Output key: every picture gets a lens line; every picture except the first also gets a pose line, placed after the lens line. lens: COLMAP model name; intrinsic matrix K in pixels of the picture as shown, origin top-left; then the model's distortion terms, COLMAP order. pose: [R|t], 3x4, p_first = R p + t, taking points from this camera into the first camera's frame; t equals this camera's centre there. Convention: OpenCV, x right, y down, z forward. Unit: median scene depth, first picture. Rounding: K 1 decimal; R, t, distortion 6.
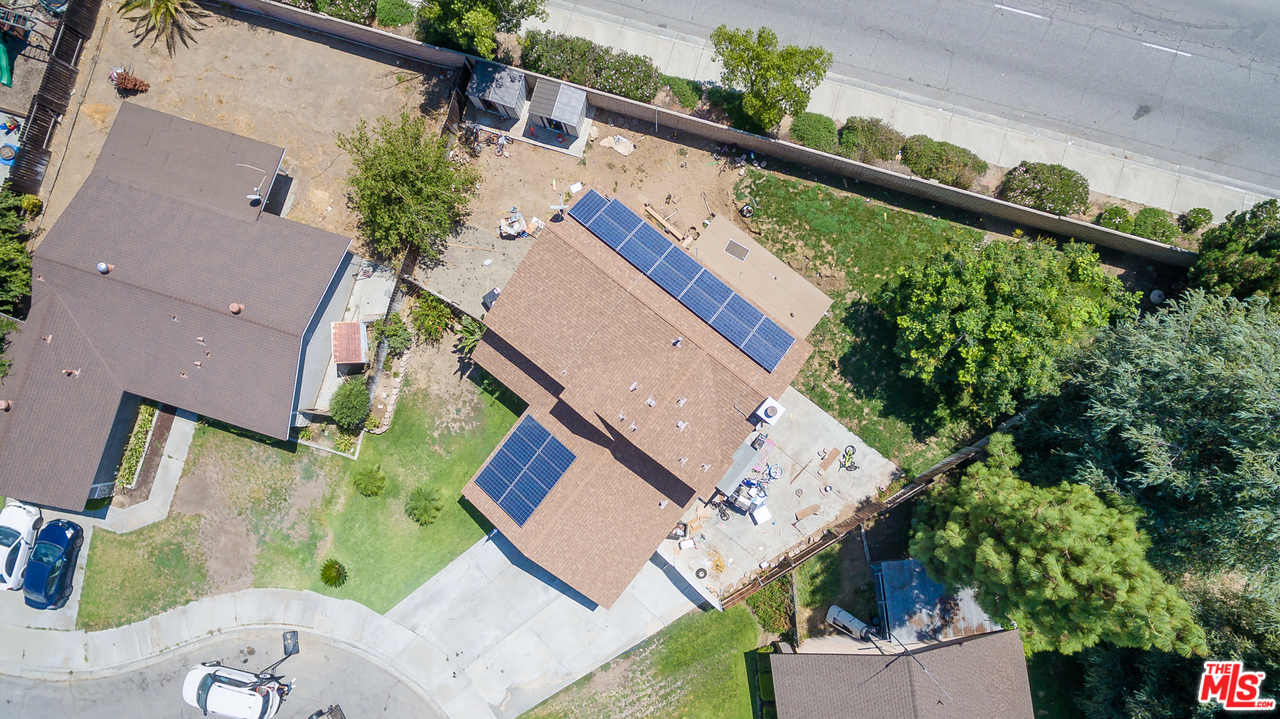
lens RADIAL K [[723.8, 0, 641.2], [0, 723.8, 356.0], [0, 0, 1]] dist [0.000210, 0.003209]
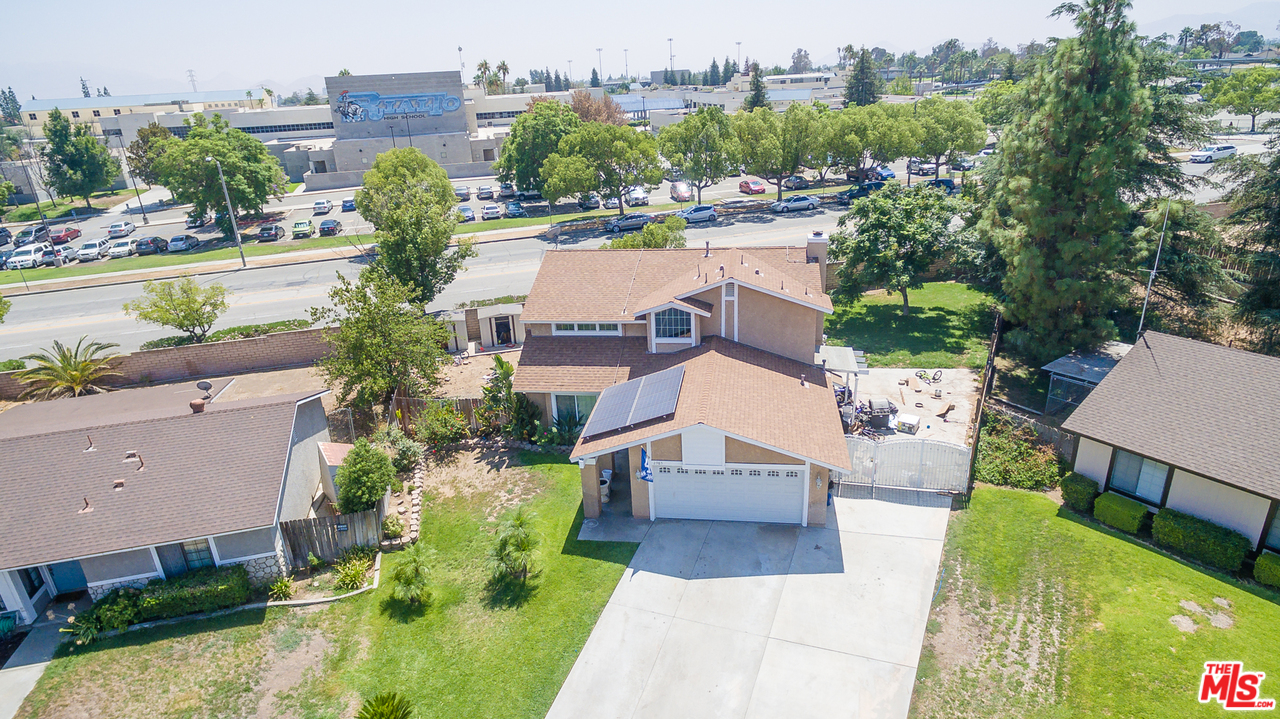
lens RADIAL K [[722.7, 0, 639.4], [0, 722.7, 354.2], [0, 0, 1]] dist [0.005610, 0.002370]
pose [[0.868549, -0.189113, 0.458103, -0.447198], [0.495531, 0.347097, -0.796224, 0.671719], [-0.008430, 0.918564, 0.395182, 0.584427]]
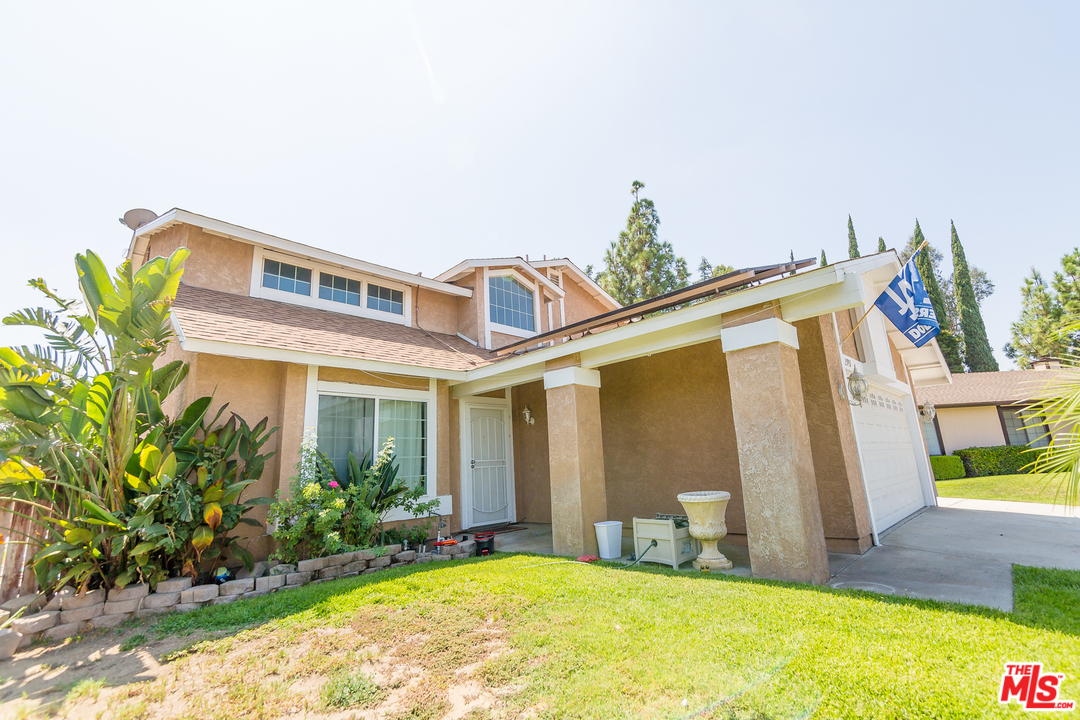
lens RADIAL K [[491.9, 0, 539.6], [0, 491.9, 357.1], [0, 0, 1]] dist [-0.001095, -0.000583]
pose [[0.113489, 0.254144, 0.960485, -0.339277], [0.993527, -0.024217, -0.110985, 0.116006], [-0.004946, 0.966863, -0.255247, 0.967672]]
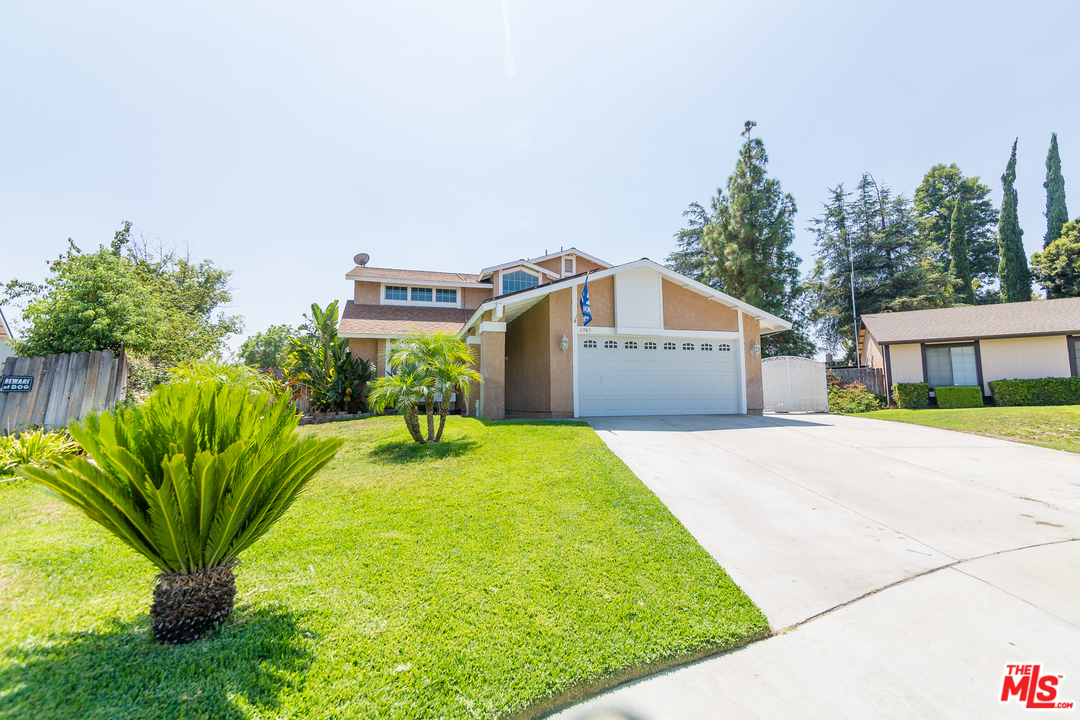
lens RADIAL K [[491.9, 0, 539.6], [0, 491.9, 357.1], [0, 0, 1]] dist [-0.001095, -0.000583]
pose [[0.577584, 0.109536, 0.808949, -0.451568], [0.814460, -0.010256, -0.580130, 0.377824], [-0.055248, 0.993930, -0.095136, 0.977165]]
